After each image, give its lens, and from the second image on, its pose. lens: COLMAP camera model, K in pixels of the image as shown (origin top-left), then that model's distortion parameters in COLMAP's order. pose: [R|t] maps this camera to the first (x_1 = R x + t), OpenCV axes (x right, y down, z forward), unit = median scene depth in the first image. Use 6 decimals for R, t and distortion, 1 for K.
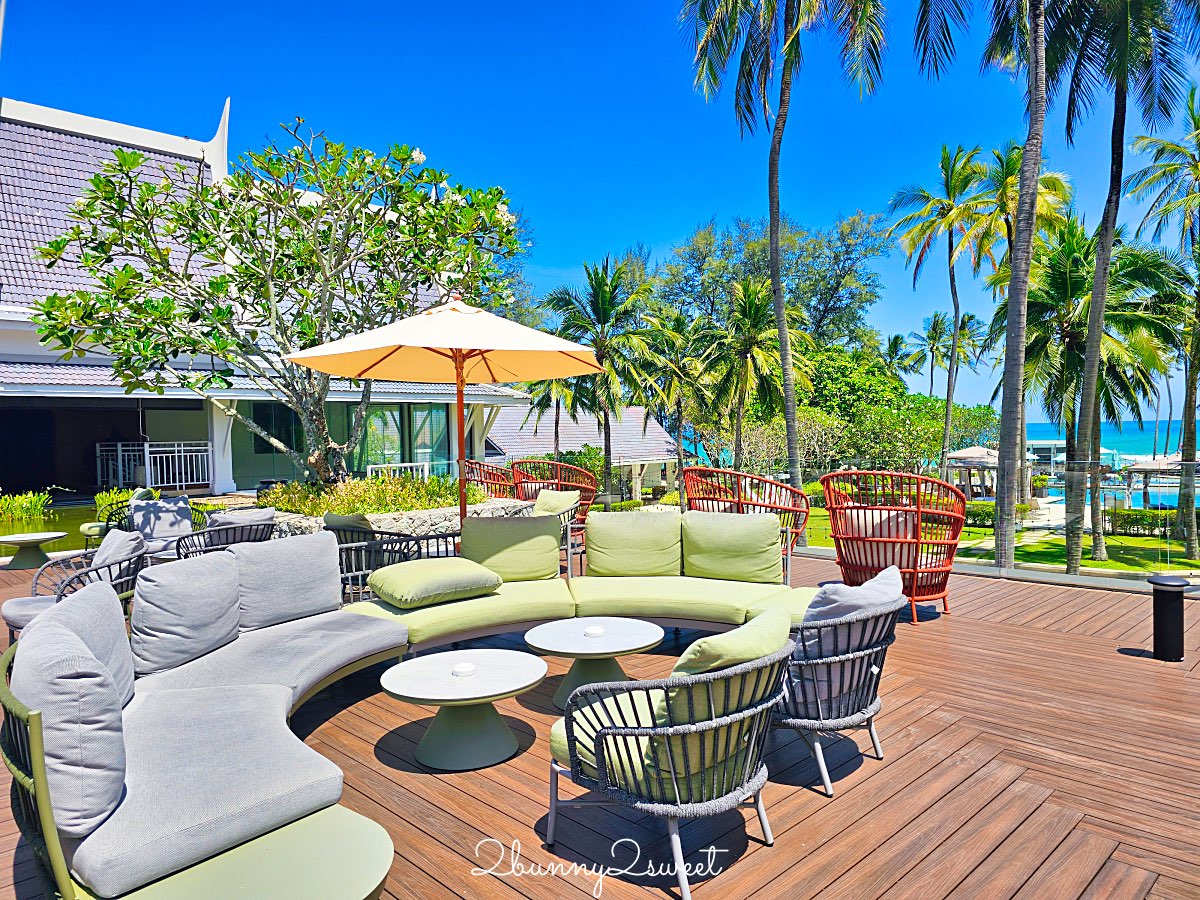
lens RADIAL K [[817.6, 0, 595.9], [0, 817.6, 471.8], [0, 0, 1]] dist [0.039638, -0.041068]
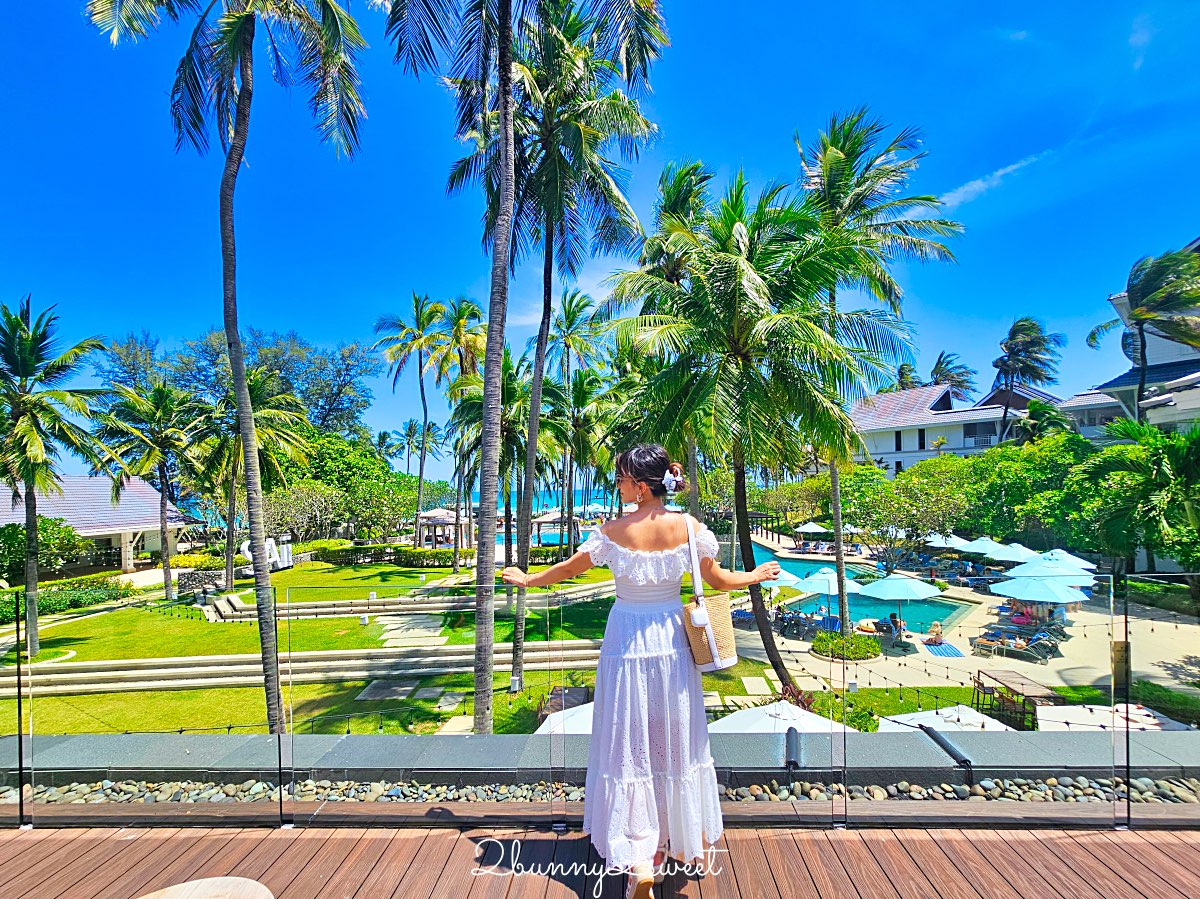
lens RADIAL K [[485.7, 0, 600.9], [0, 485.7, 475.3], [0, 0, 1]] dist [-0.001588, -0.000104]
pose [[0.722477, 0.023689, 0.690989, 0.075928], [0.041426, 0.996134, -0.077464, -0.011767], [-0.690153, 0.084591, 0.718702, 0.185762]]
